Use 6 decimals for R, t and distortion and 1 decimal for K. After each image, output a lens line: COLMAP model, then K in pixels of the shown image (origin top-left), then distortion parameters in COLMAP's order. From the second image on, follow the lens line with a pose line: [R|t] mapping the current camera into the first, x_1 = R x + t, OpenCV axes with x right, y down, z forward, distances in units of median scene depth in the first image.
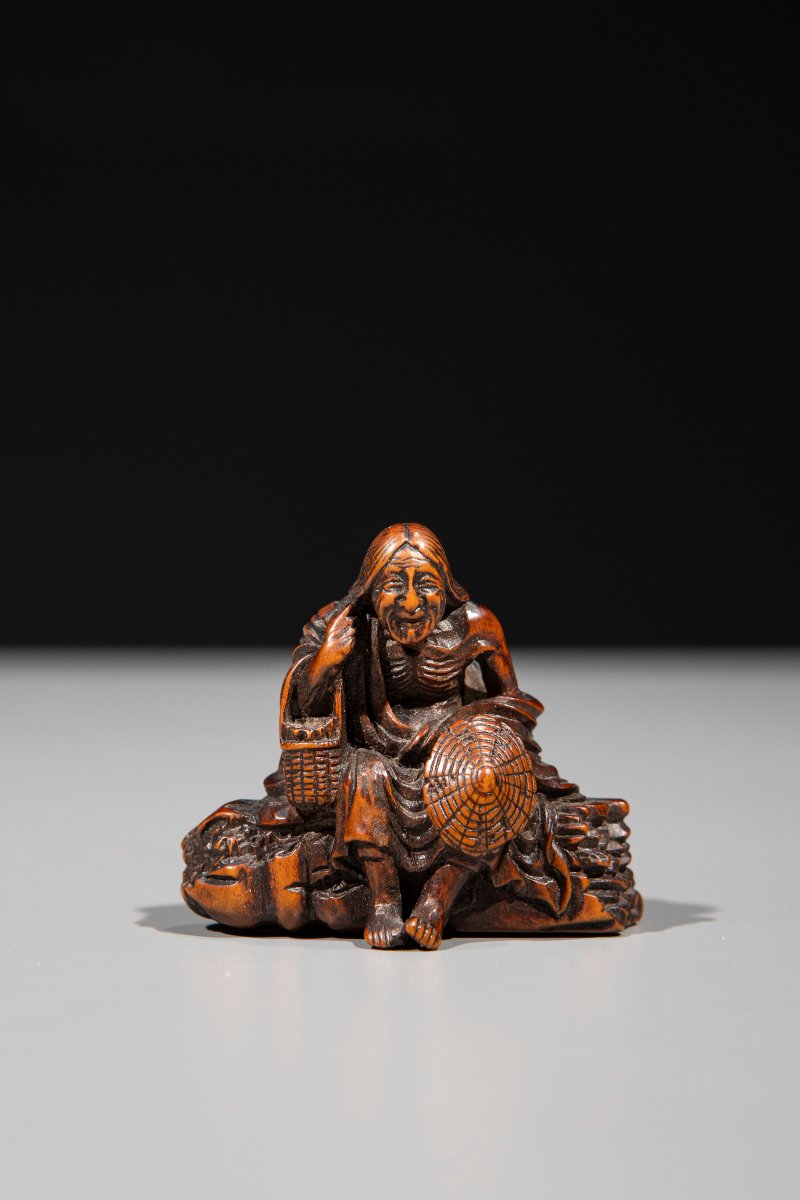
lens RADIAL K [[3239.1, 0, 400.0], [0, 3239.1, 600.0], [0, 0, 1]] dist [0.011844, -0.002071]
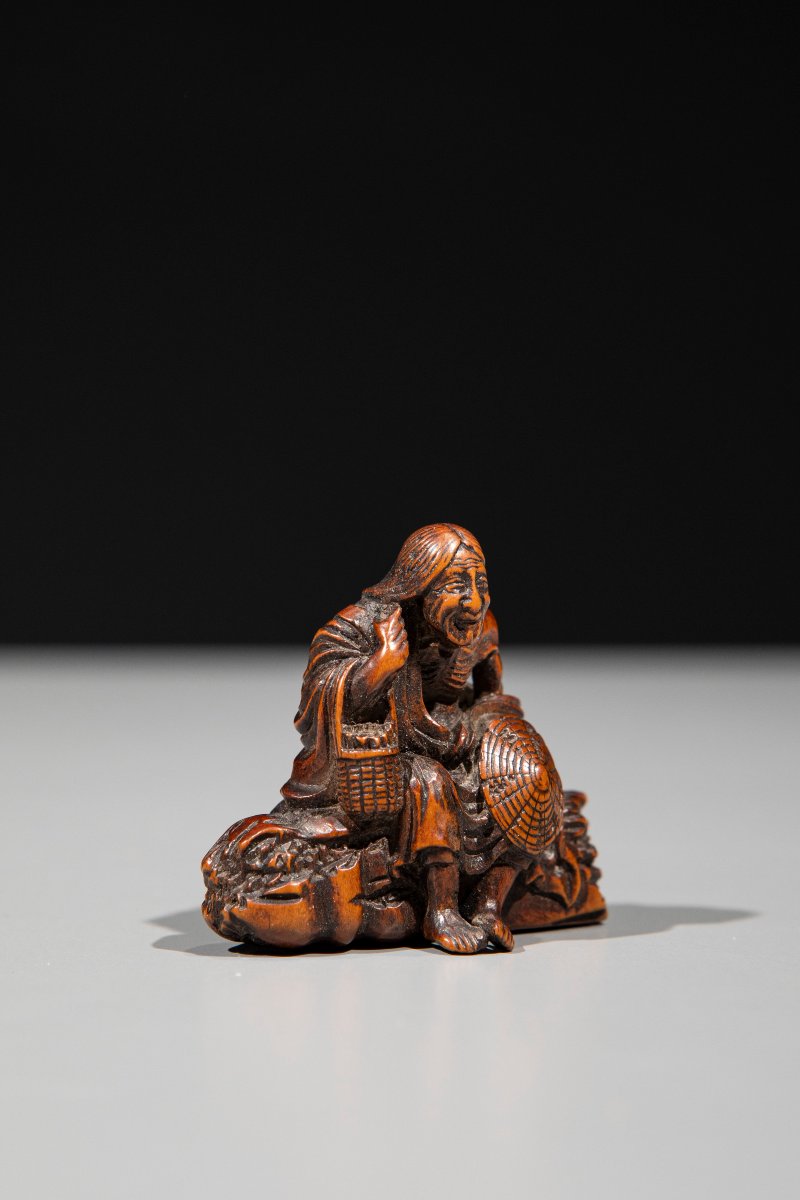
lens RADIAL K [[3239.1, 0, 400.0], [0, 3239.1, 600.0], [0, 0, 1]] dist [0.011844, -0.002071]
pose [[0.831592, -0.024890, 0.554829, -0.562311], [0.022924, 0.999682, 0.010487, -0.011058], [-0.554914, 0.003998, 0.831898, 0.186571]]
